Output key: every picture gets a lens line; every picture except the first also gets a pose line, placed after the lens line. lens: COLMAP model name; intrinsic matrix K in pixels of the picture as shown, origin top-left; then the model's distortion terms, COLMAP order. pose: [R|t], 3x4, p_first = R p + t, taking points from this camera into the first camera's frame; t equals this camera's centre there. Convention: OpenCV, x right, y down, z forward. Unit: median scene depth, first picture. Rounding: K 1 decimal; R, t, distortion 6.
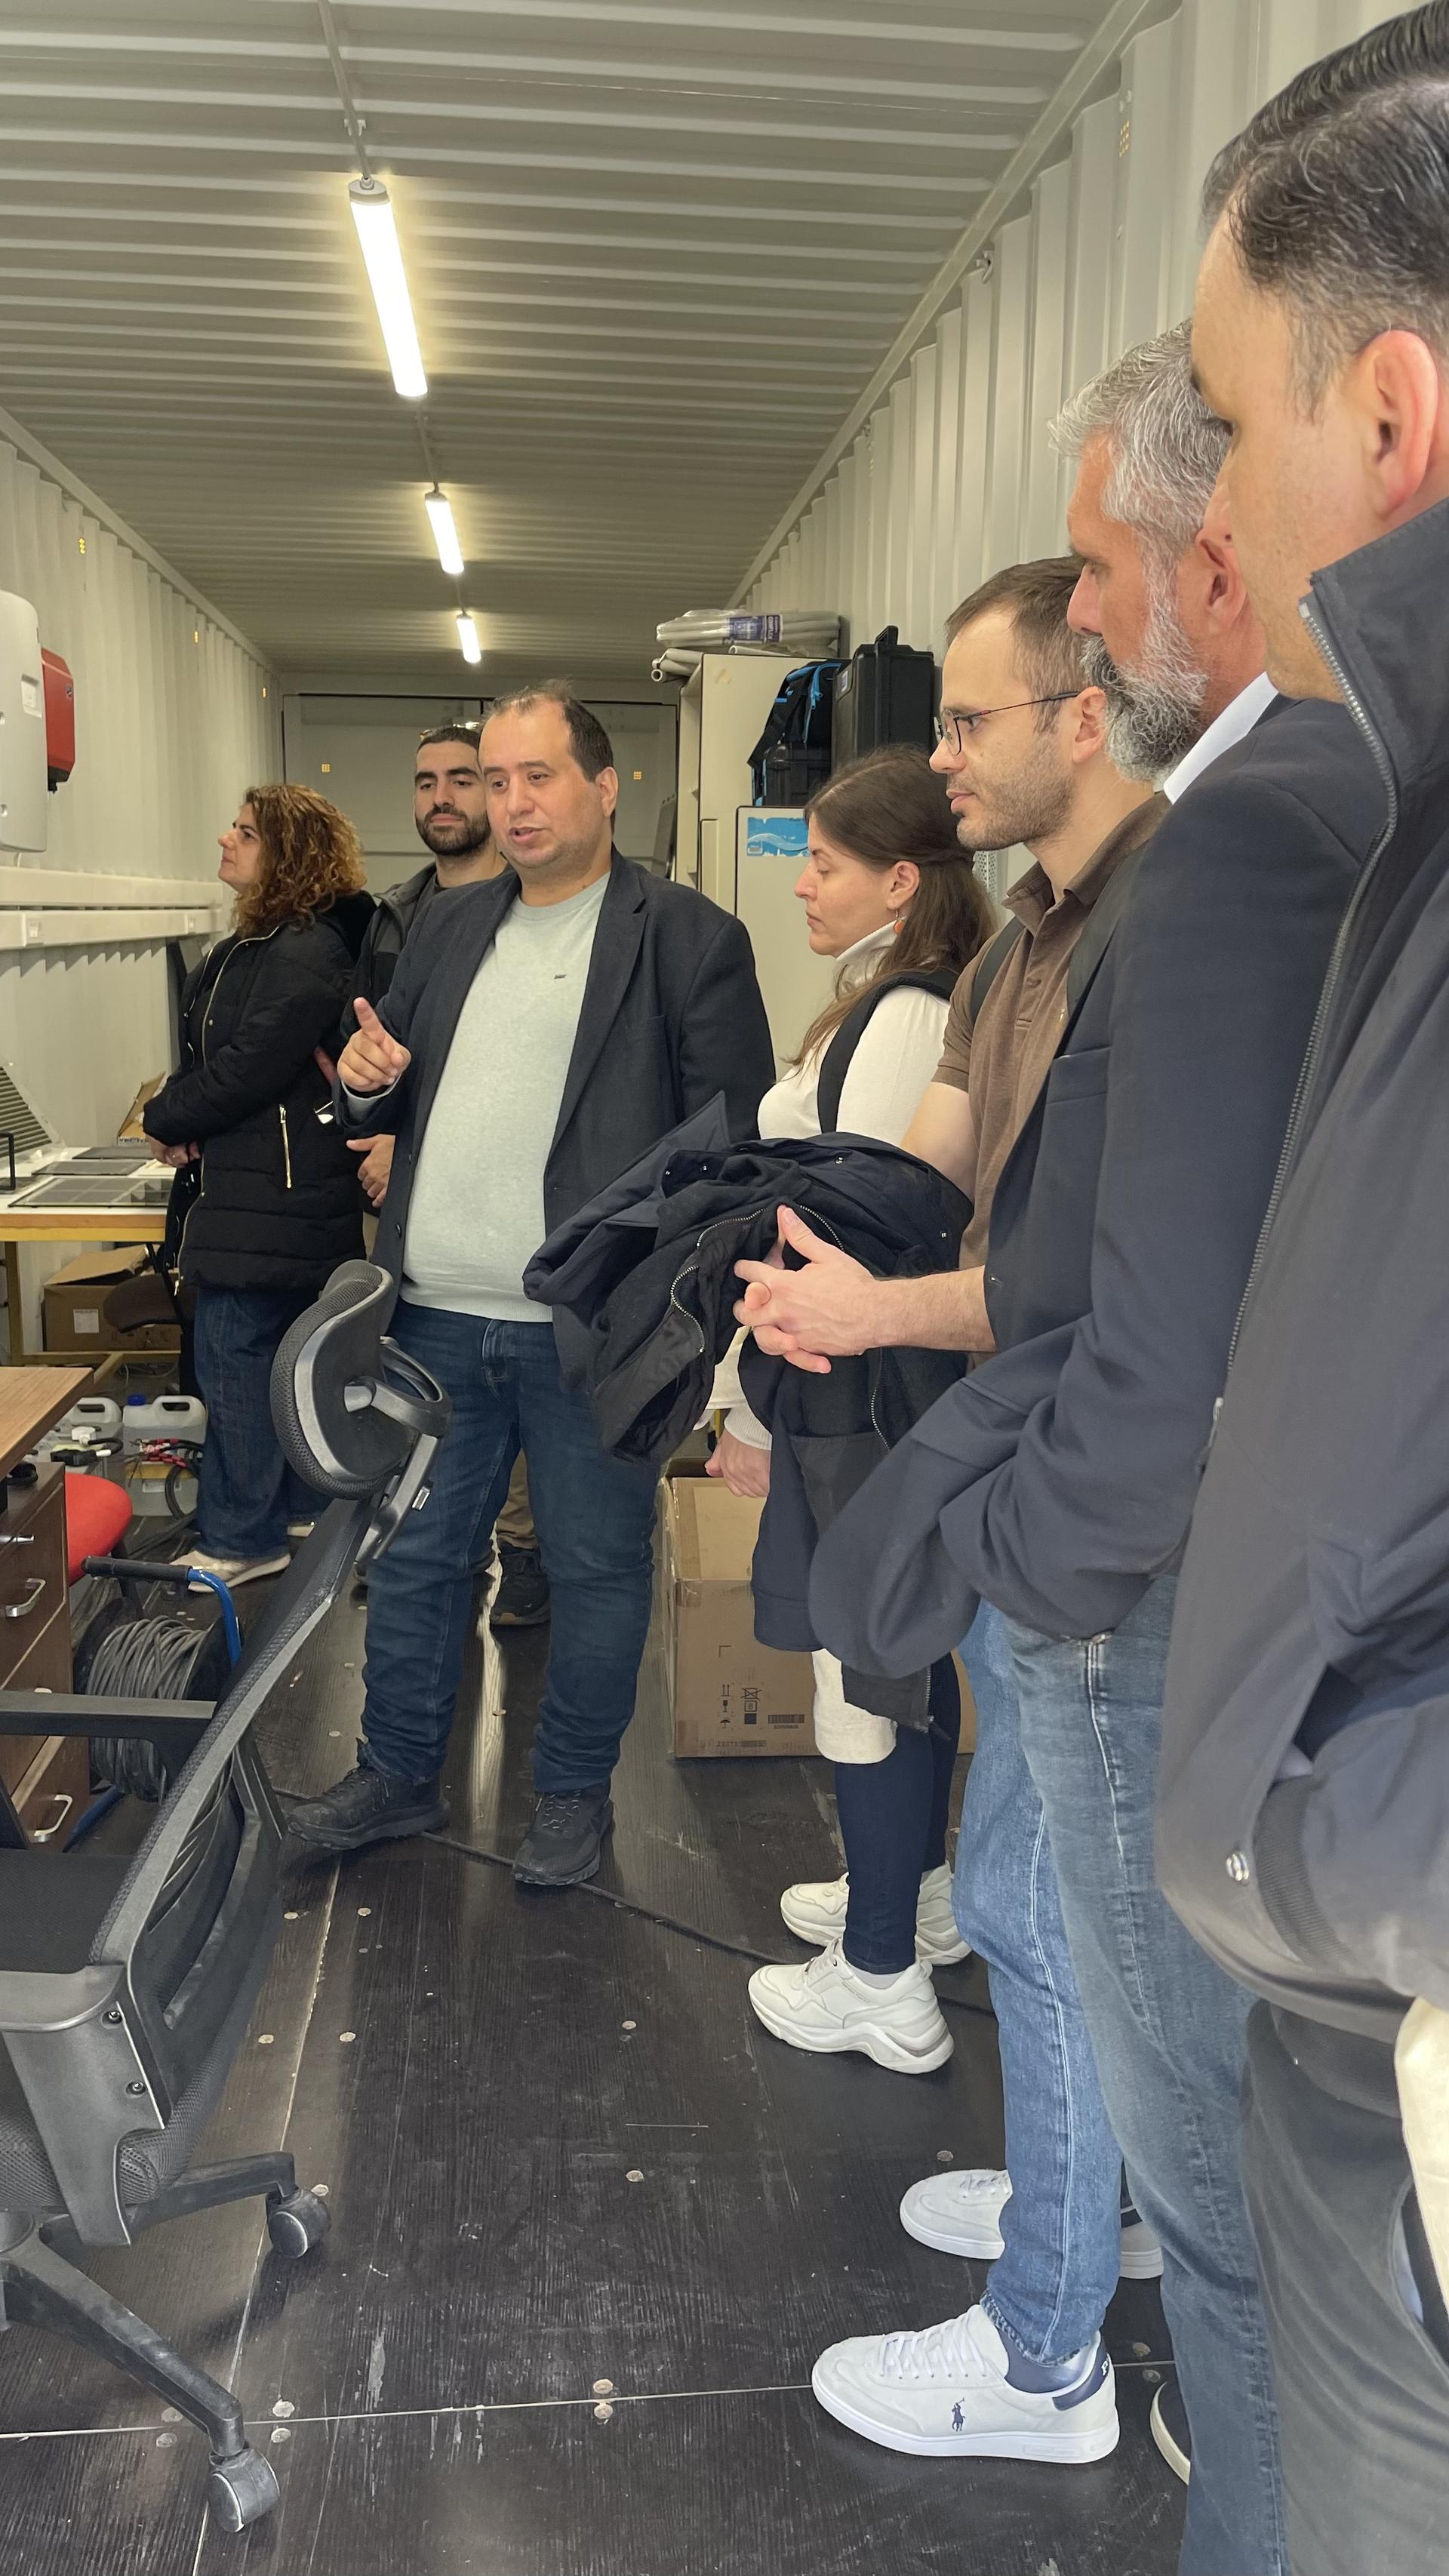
lens RADIAL K [[1879.4, 0, 761.1], [0, 1879.4, 1287.4], [0, 0, 1]] dist [-0.026112, 0.036238]
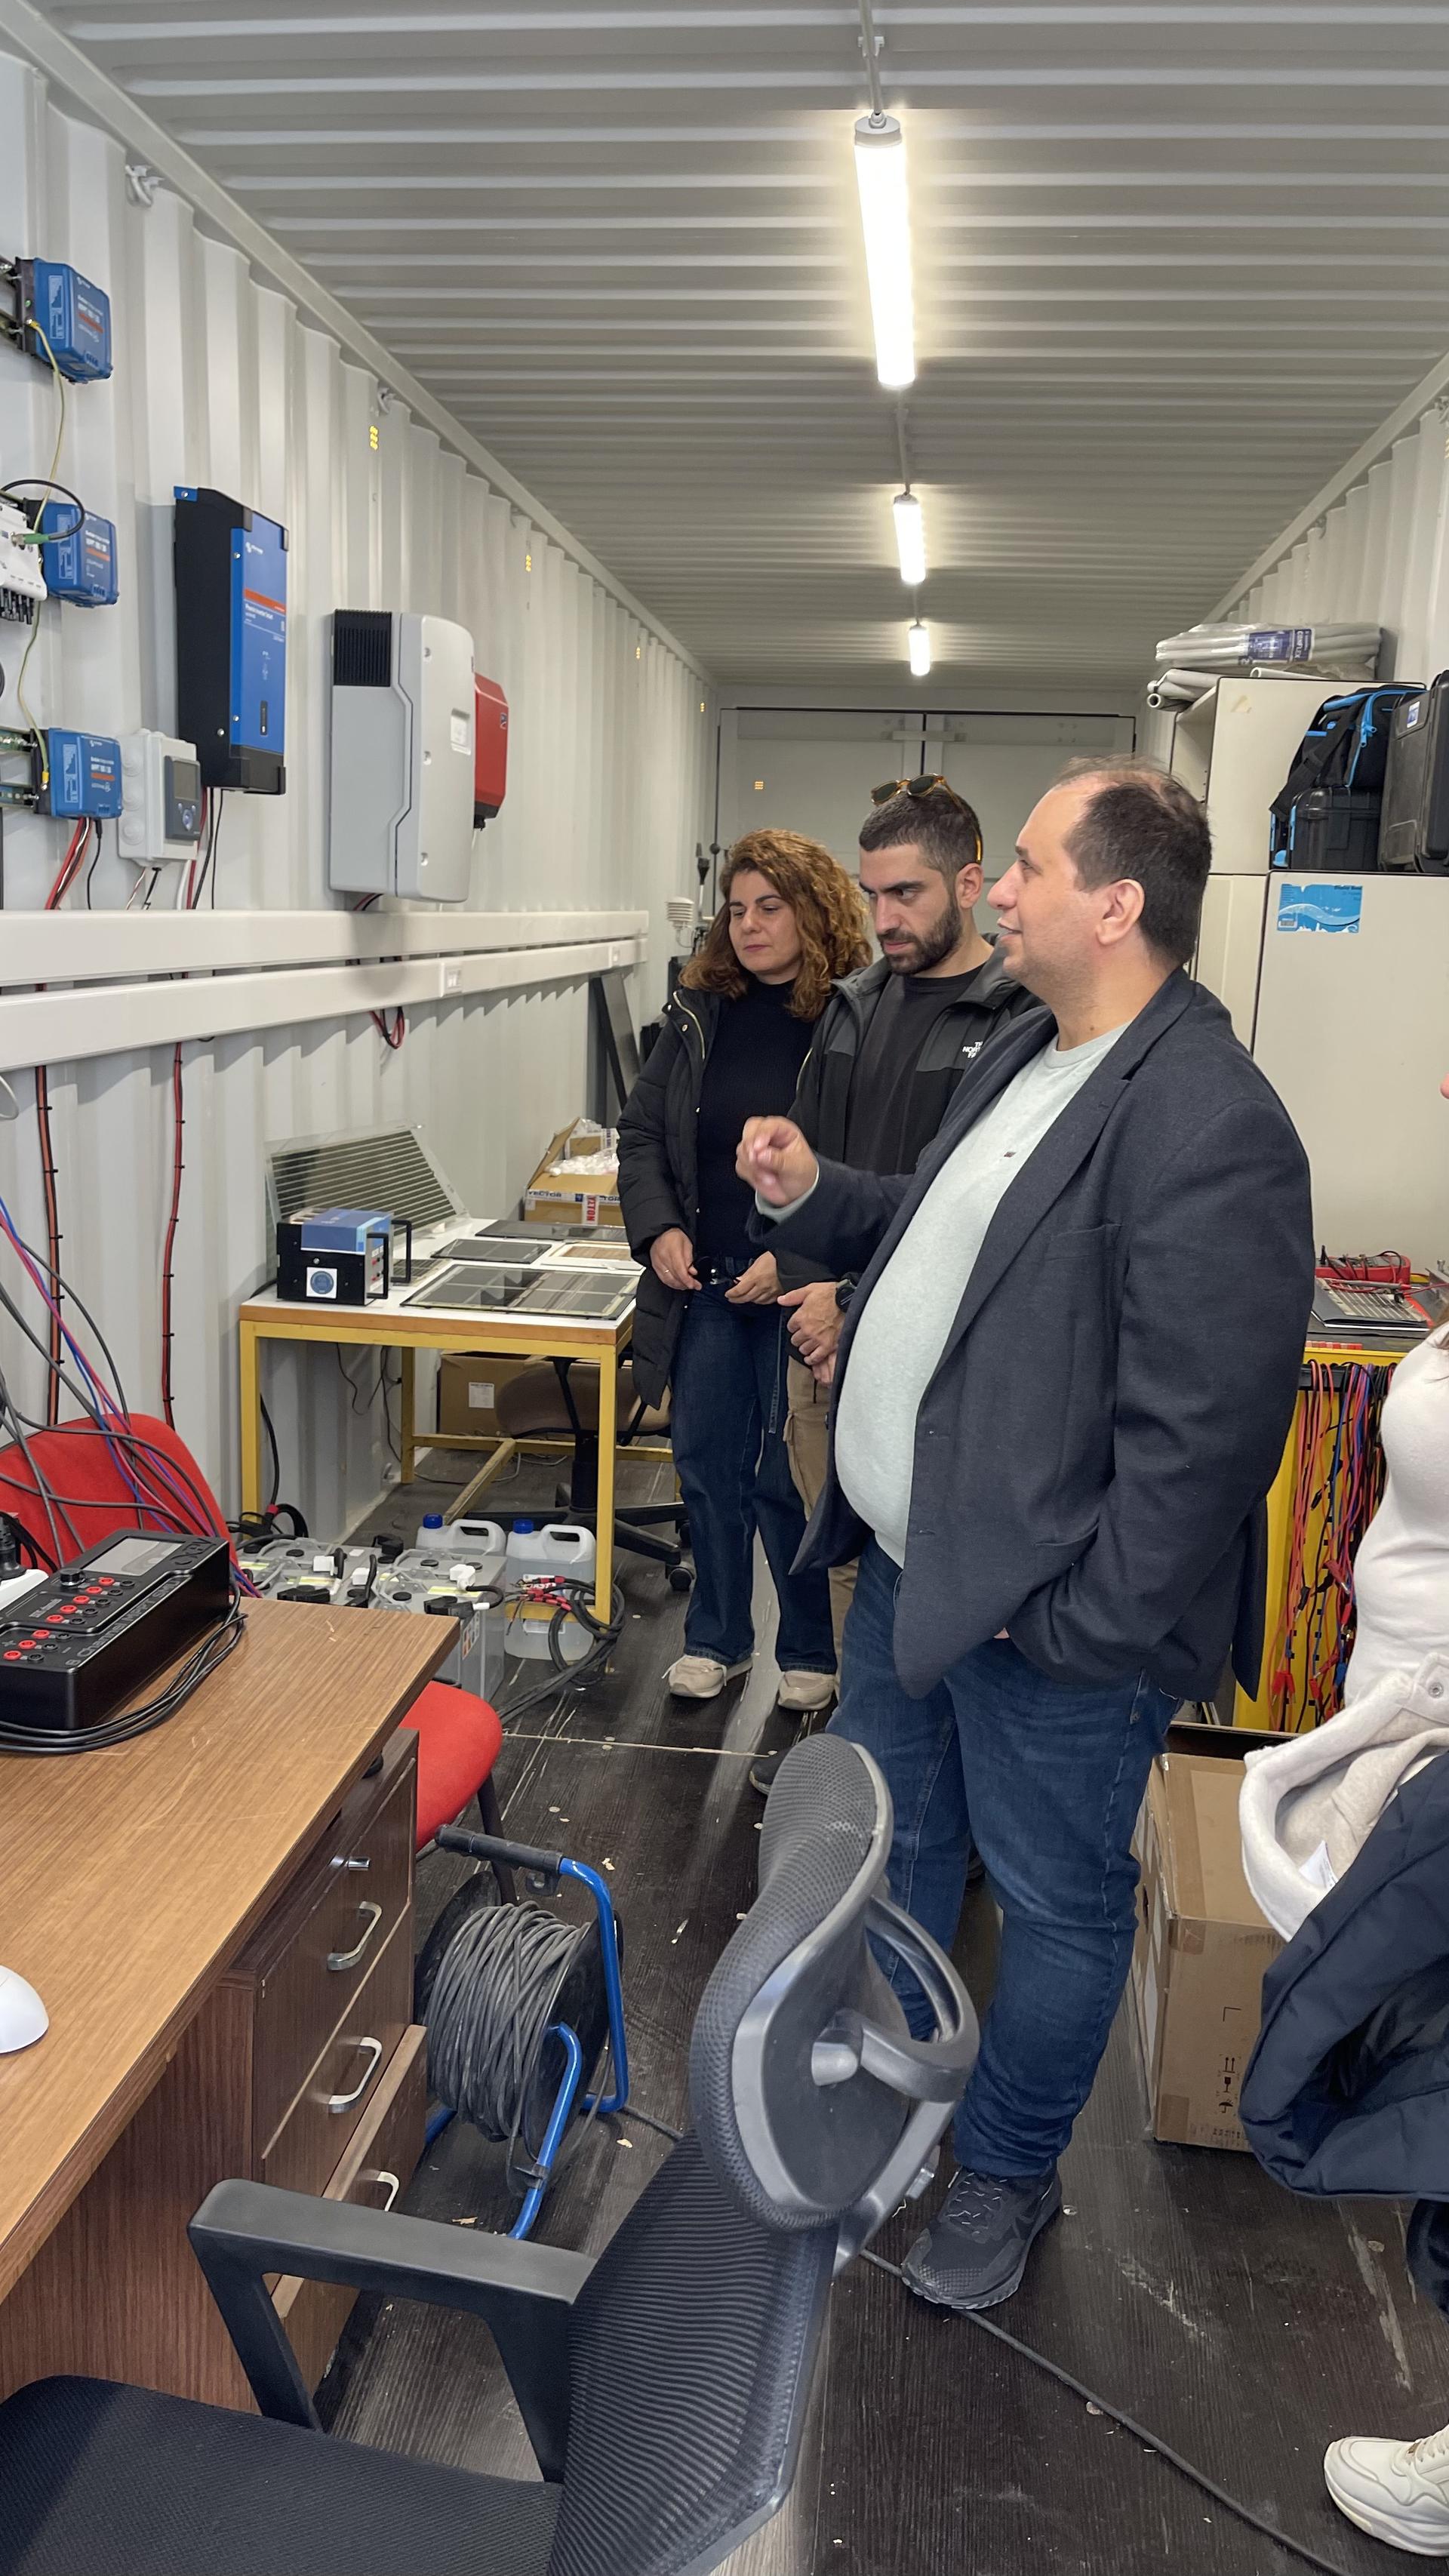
lens RADIAL K [[1900.3, 0, 724.5], [0, 1900.3, 1288.0], [0, 0, 1]] dist [0.005408, -0.003908]
pose [[0.972698, 0.061438, -0.223795, -0.037635], [-0.062514, 0.998041, 0.002279, -0.050461], [0.223497, 0.011774, 0.974634, 0.116504]]
